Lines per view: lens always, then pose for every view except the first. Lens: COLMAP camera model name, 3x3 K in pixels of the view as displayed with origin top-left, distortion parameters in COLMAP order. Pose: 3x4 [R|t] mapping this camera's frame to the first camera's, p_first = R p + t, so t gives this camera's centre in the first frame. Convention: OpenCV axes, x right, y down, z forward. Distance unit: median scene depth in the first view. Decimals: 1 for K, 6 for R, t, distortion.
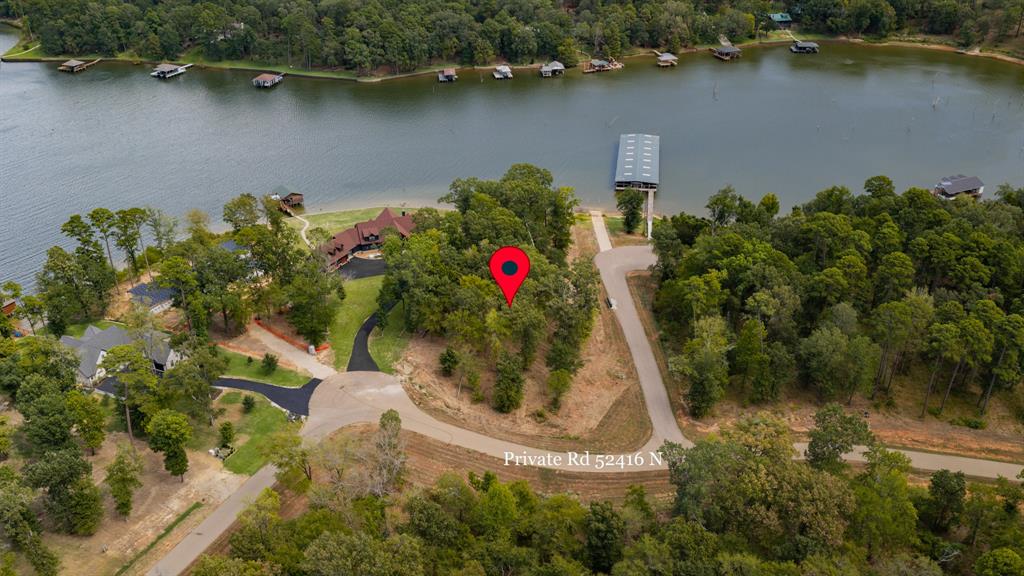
lens RADIAL K [[851.7, 0, 511.6], [0, 851.7, 288.5], [0, 0, 1]] dist [-0.011574, -0.016480]
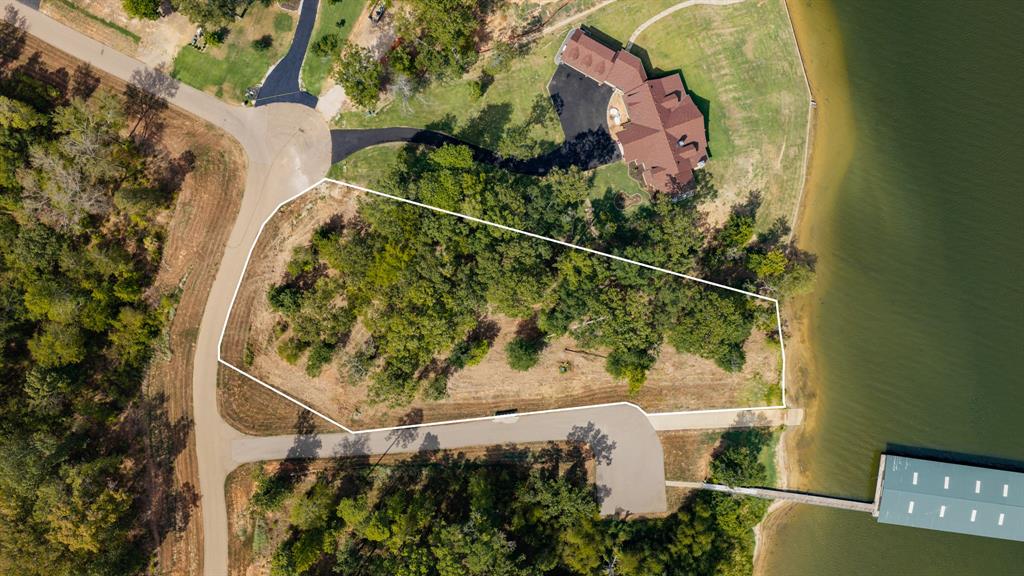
lens RADIAL K [[851.7, 0, 512.6], [0, 851.7, 287.1], [0, 0, 1]] dist [-0.011574, -0.016480]
pose [[0.015220, 0.999298, 0.034239, -0.047876], [-0.491477, -0.022344, 0.870604, -0.861816], [0.870757, -0.030079, 0.490792, 0.719399]]
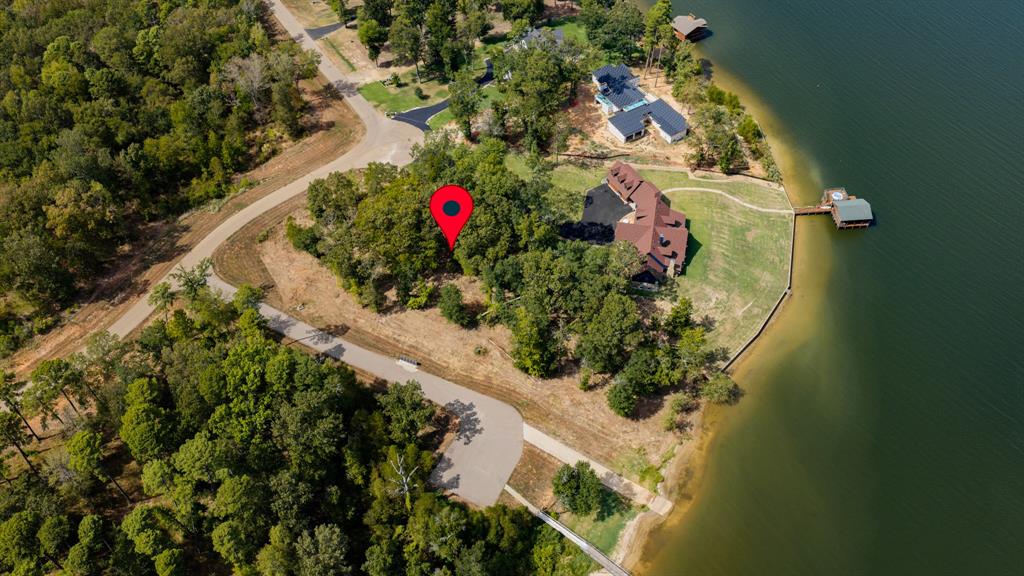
lens RADIAL K [[851.7, 0, 510.9], [0, 851.7, 287.2], [0, 0, 1]] dist [-0.011574, -0.016480]
pose [[-0.502247, 0.665729, -0.551863, 0.602161], [-0.411113, 0.377624, 0.829691, -0.957598], [0.760746, 0.643587, 0.084029, 1.150390]]
